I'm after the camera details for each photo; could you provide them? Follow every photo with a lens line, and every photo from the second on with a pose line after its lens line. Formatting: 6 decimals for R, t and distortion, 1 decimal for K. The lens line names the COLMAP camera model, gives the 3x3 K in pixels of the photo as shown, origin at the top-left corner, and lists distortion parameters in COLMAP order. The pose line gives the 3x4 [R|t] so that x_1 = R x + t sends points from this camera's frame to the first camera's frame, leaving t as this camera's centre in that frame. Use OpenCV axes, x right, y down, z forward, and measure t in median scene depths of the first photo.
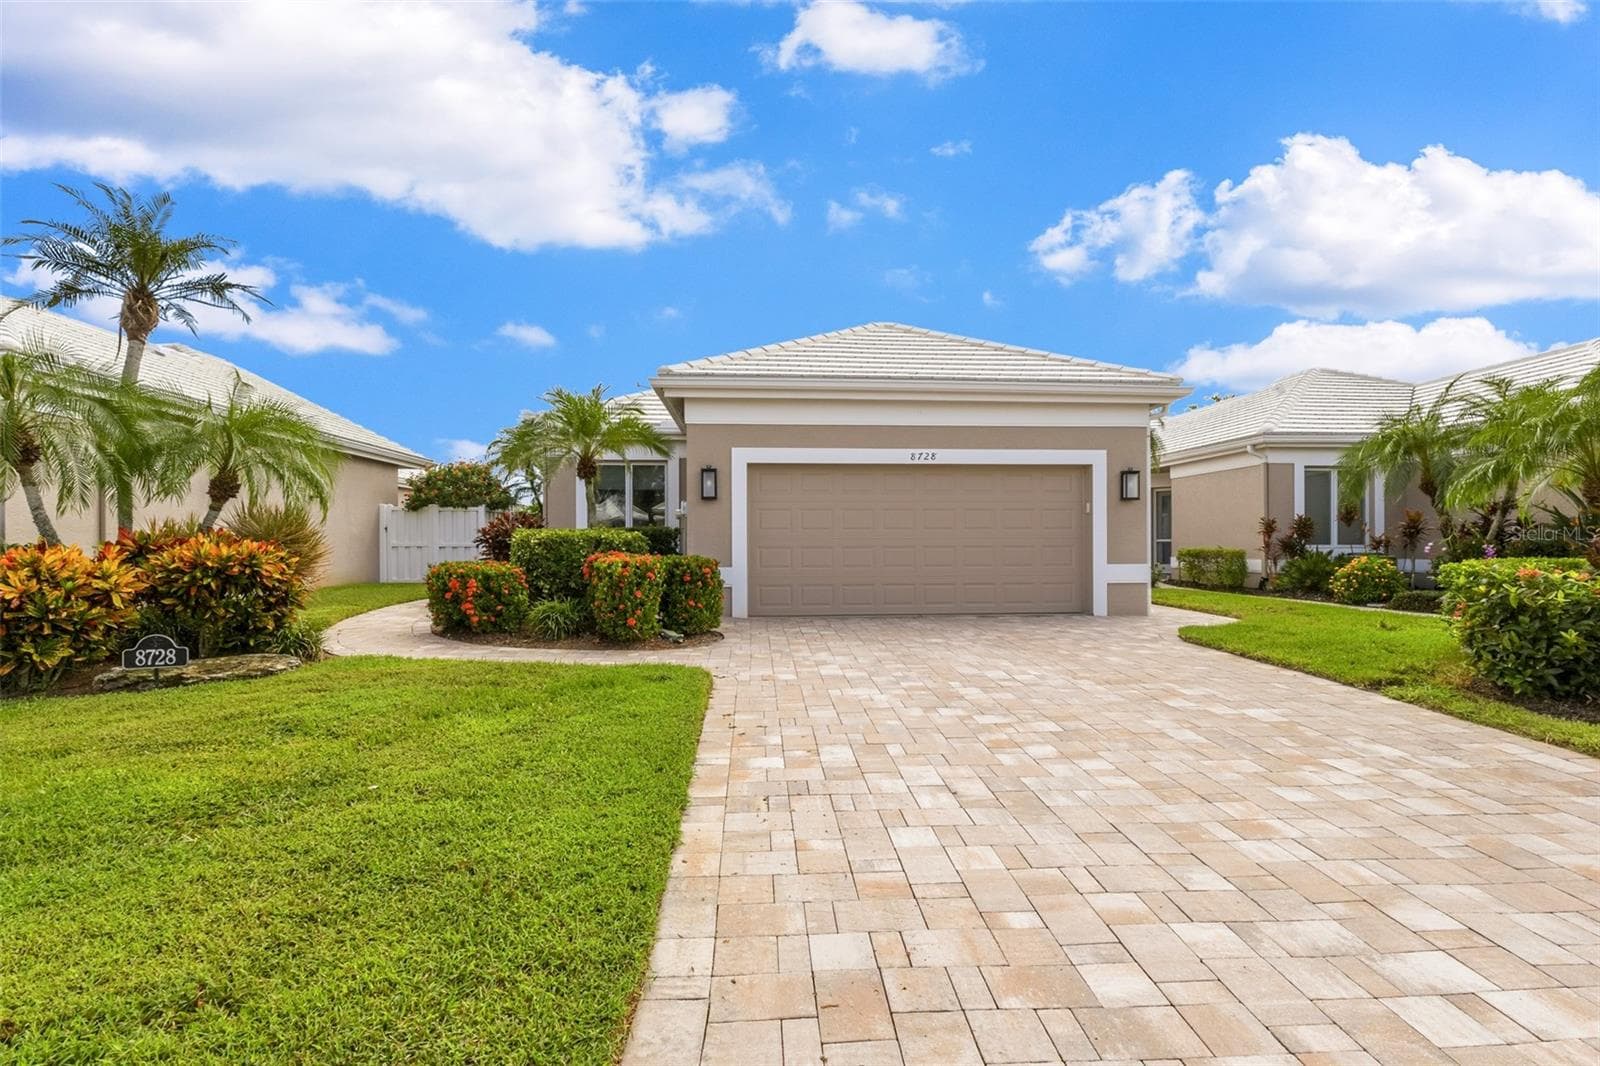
lens RADIAL K [[745.7, 0, 800.0], [0, 745.7, 533.0], [0, 0, 1]] dist [-0.001193, 0.001584]
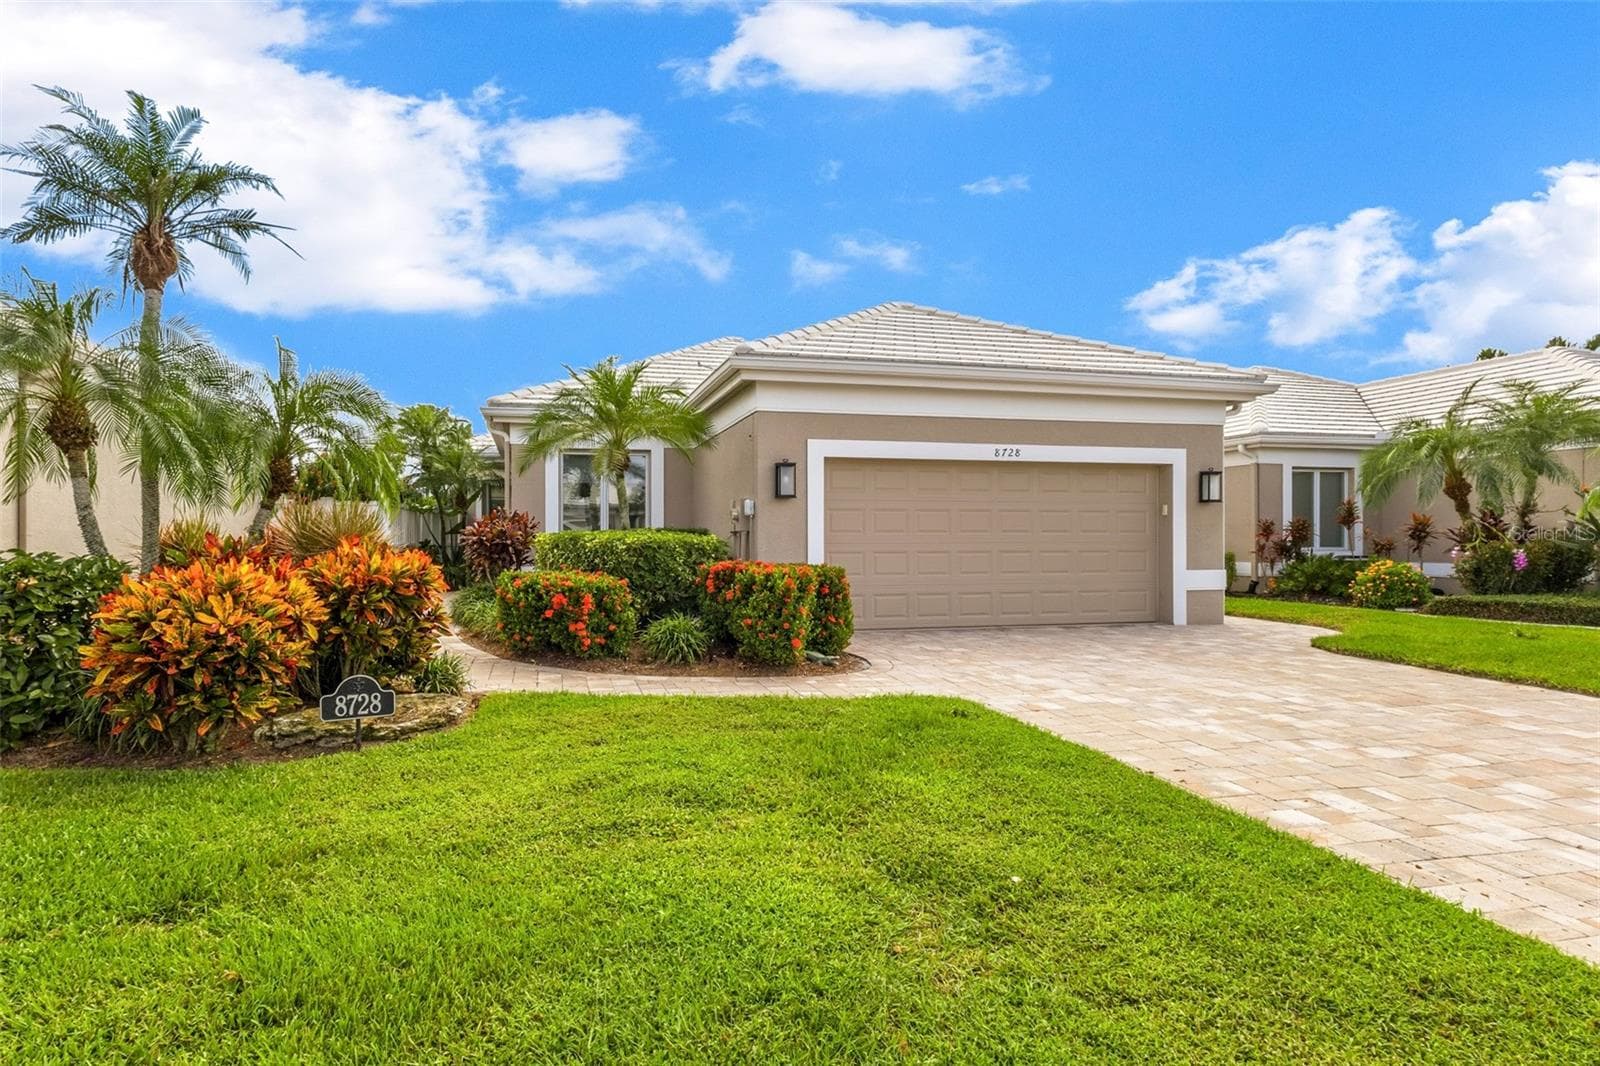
lens RADIAL K [[815.0, 0, 702.4], [0, 815.0, 527.7], [0, 0, 1]] dist [0.000679, 0.000773]
pose [[0.991187, 0.003307, 0.132430, -0.324832], [-0.003060, 0.999993, -0.002071, -0.007696], [-0.132436, 0.001648, 0.991190, 0.063048]]
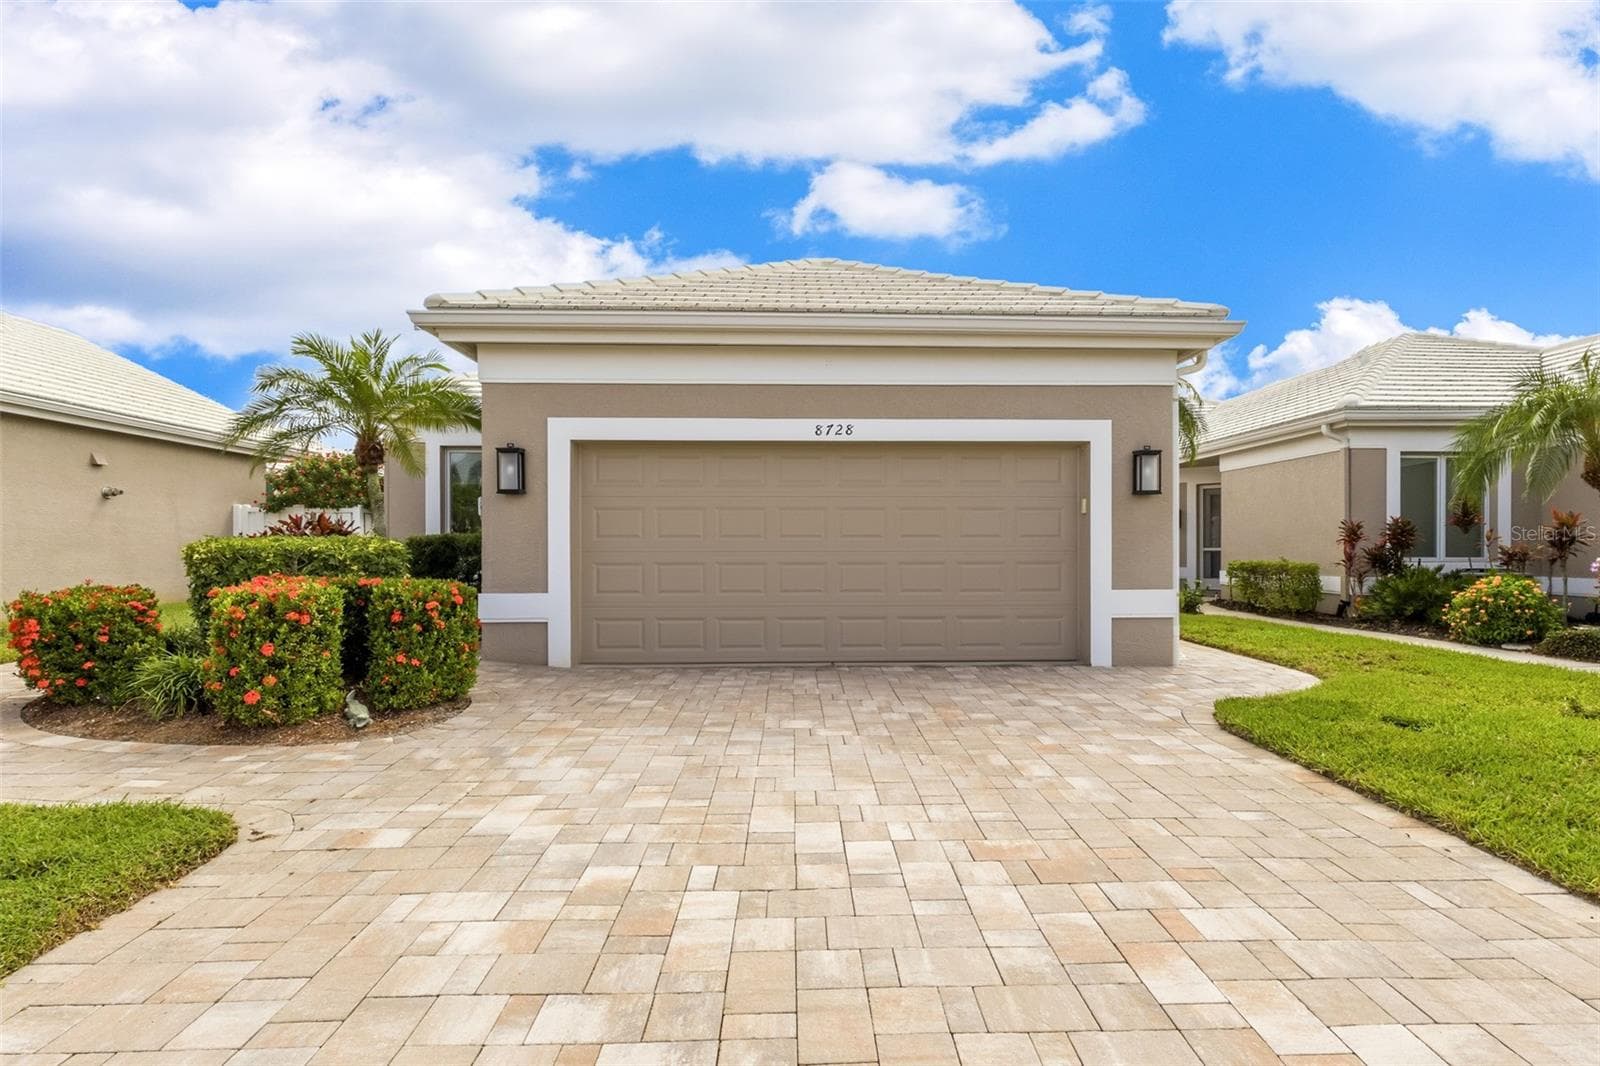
lens RADIAL K [[766.3, 0, 809.7], [0, 766.3, 540.4], [0, 0, 1]] dist [0.003004, -0.000400]
pose [[0.999198, 0.000736, -0.040043, 0.166233], [-0.000608, 0.999995, 0.003206, -0.004504], [0.040046, -0.003179, 0.999193, 0.297013]]
